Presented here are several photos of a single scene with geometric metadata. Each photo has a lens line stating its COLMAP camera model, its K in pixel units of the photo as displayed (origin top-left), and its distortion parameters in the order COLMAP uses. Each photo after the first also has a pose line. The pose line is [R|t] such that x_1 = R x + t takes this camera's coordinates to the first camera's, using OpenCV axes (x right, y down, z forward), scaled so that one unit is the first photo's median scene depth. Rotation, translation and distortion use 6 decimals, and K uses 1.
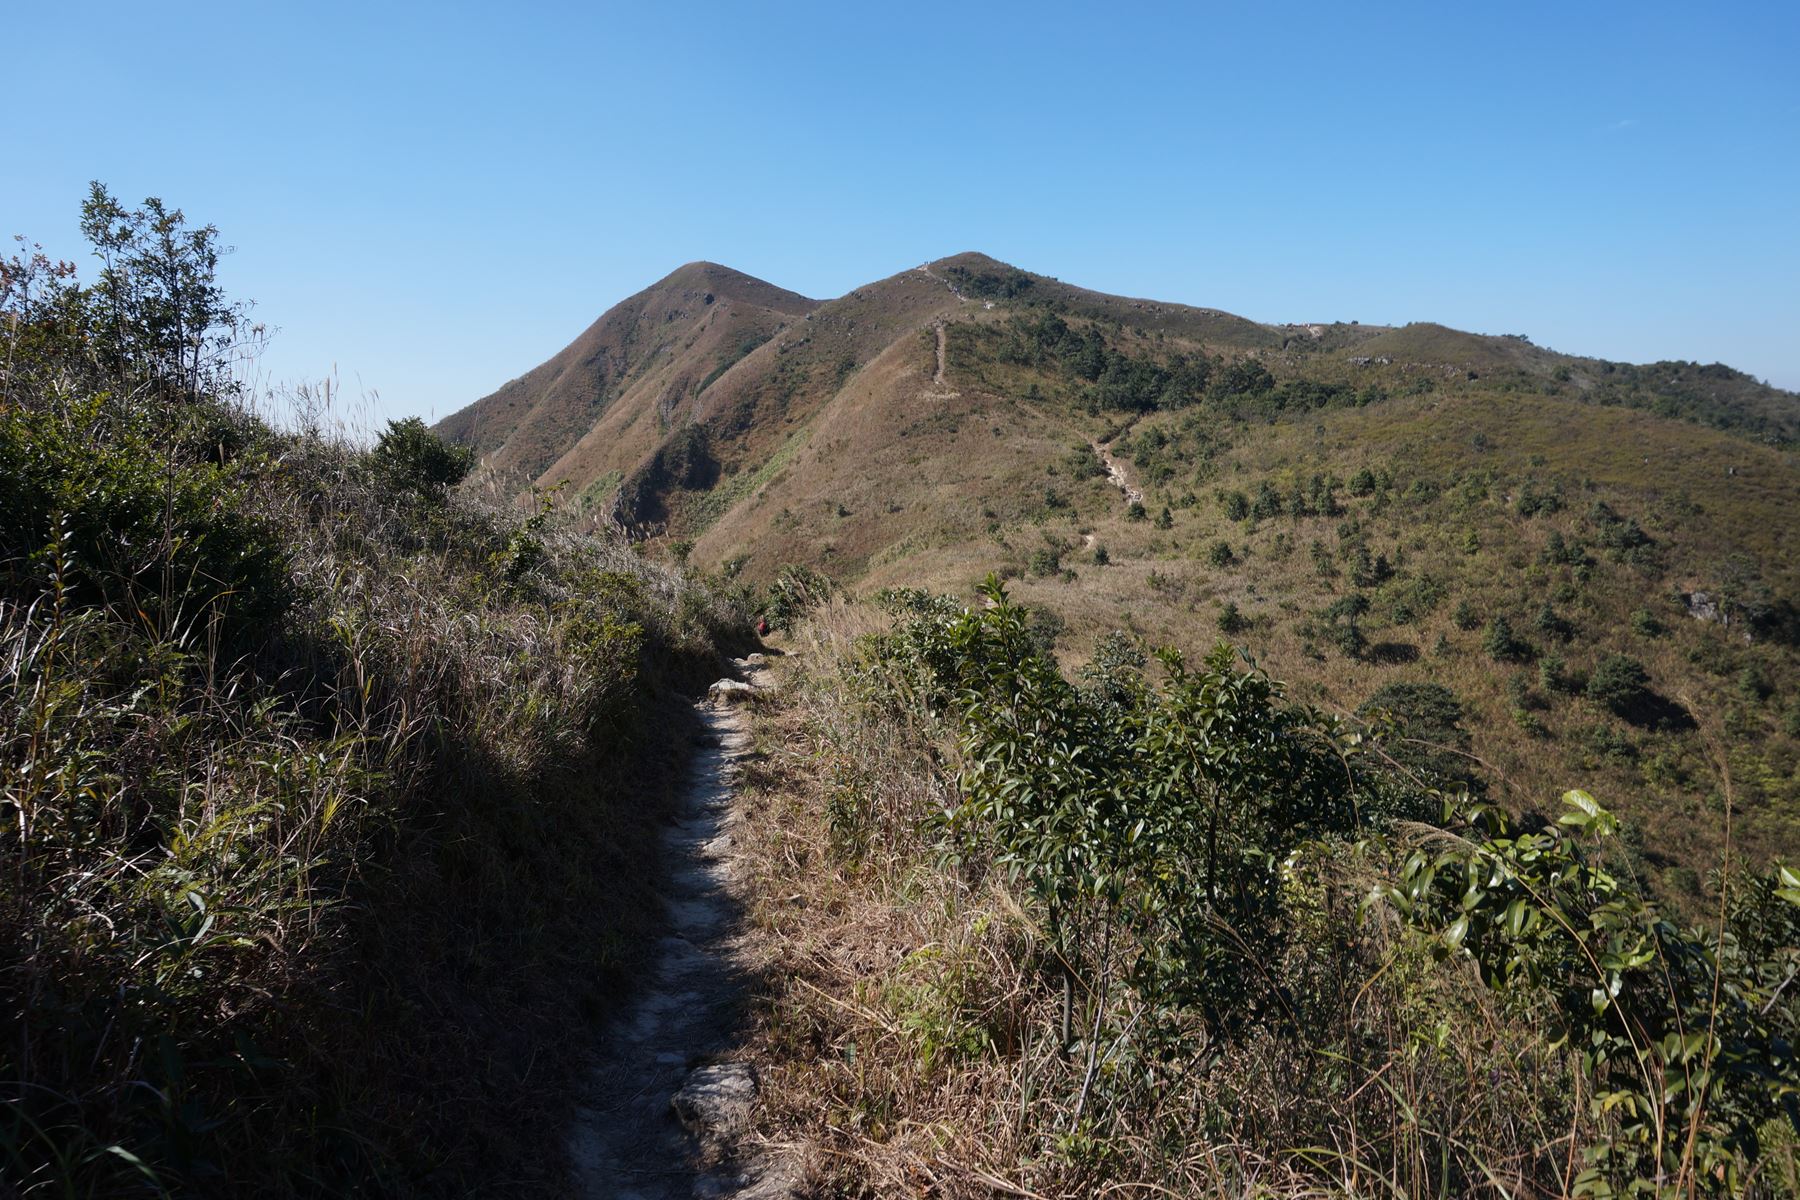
lens RADIAL K [[1232.0, 0, 888.4], [0, 1232.0, 593.7], [0, 0, 1]] dist [-0.047570, 0.040338]
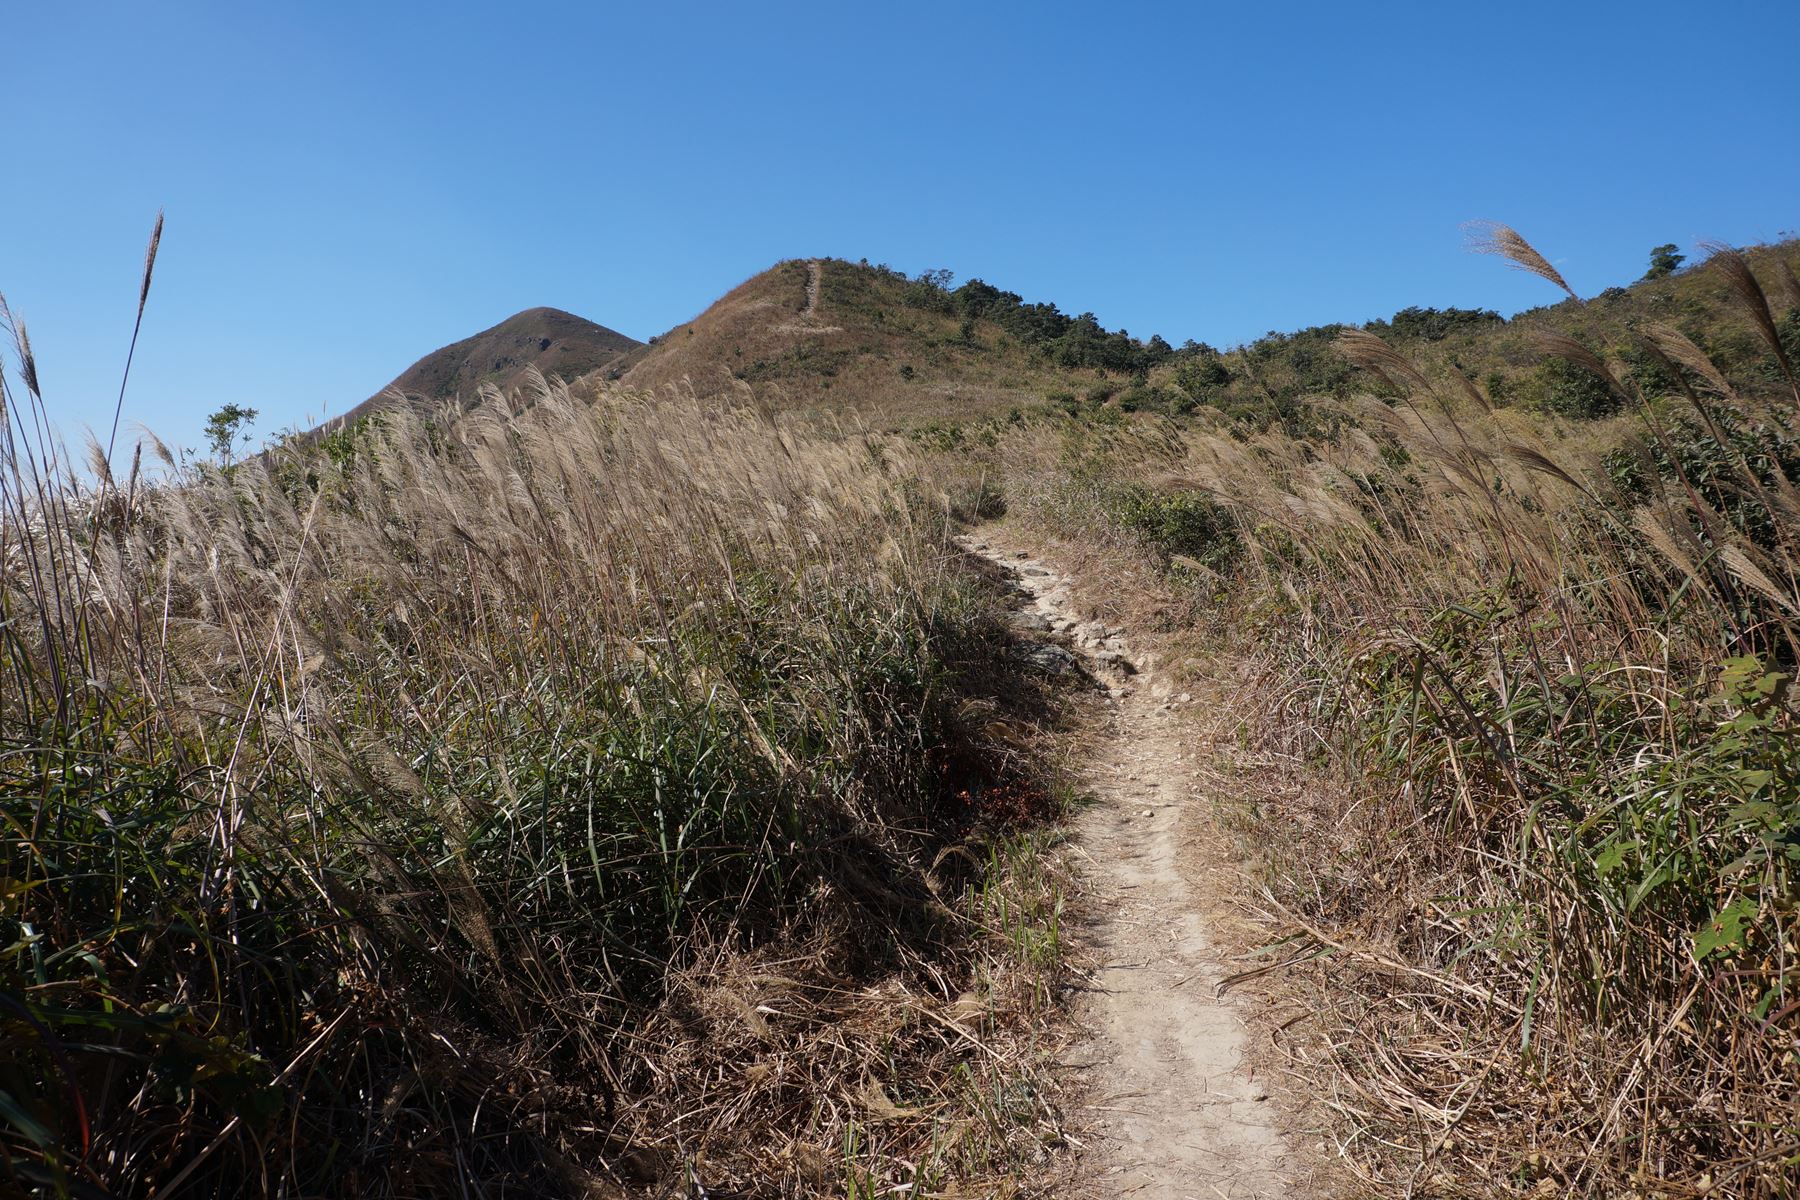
lens RADIAL K [[1232.0, 0, 888.4], [0, 1232.0, 593.7], [0, 0, 1]] dist [-0.047570, 0.040338]
pose [[0.995135, 0.025670, 0.095116, 0.016345], [-0.016004, 0.994756, -0.101019, 0.012287], [-0.097211, 0.099005, 0.990327, 0.255955]]
